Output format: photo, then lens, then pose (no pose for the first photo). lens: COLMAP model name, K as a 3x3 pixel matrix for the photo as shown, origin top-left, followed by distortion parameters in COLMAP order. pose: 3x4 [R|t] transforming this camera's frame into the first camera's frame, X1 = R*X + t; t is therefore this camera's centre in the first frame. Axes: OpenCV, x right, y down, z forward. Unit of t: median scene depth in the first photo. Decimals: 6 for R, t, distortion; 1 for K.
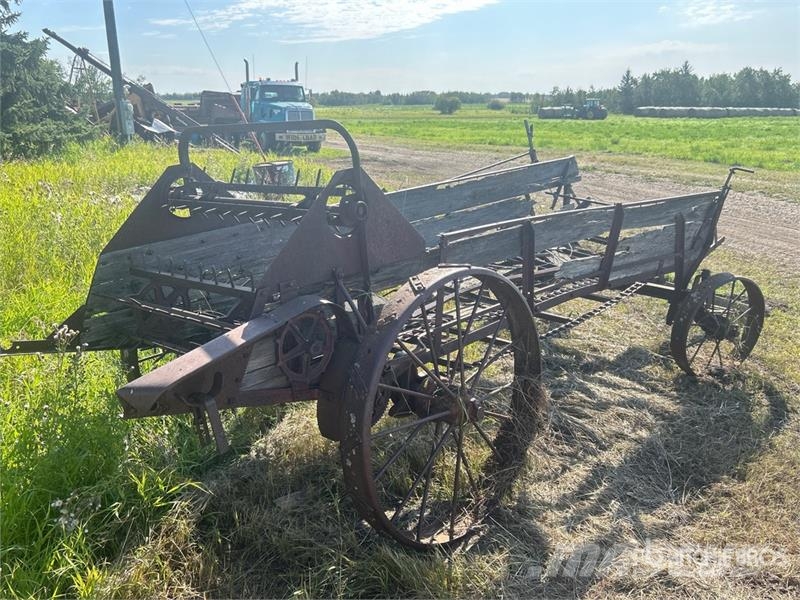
lens RADIAL K [[689.4, 0, 394.7], [0, 689.4, 301.0], [0, 0, 1]] dist [0.054818, -0.073617]
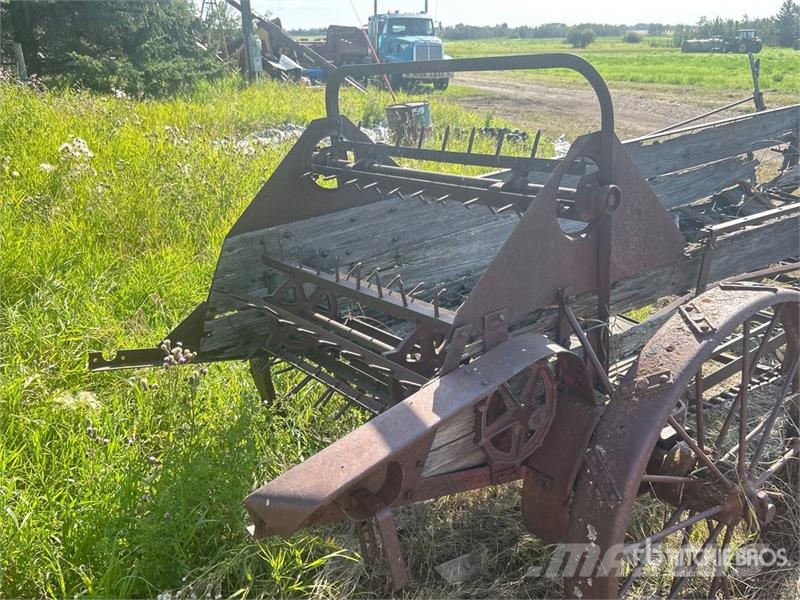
lens RADIAL K [[689.4, 0, 401.6], [0, 689.4, 303.7], [0, 0, 1]] dist [0.054818, -0.073617]
pose [[0.987272, 0.050273, -0.150886, -0.064101], [-0.036794, 0.995186, 0.090836, -0.040141], [0.154726, -0.084128, 0.984369, 0.153860]]
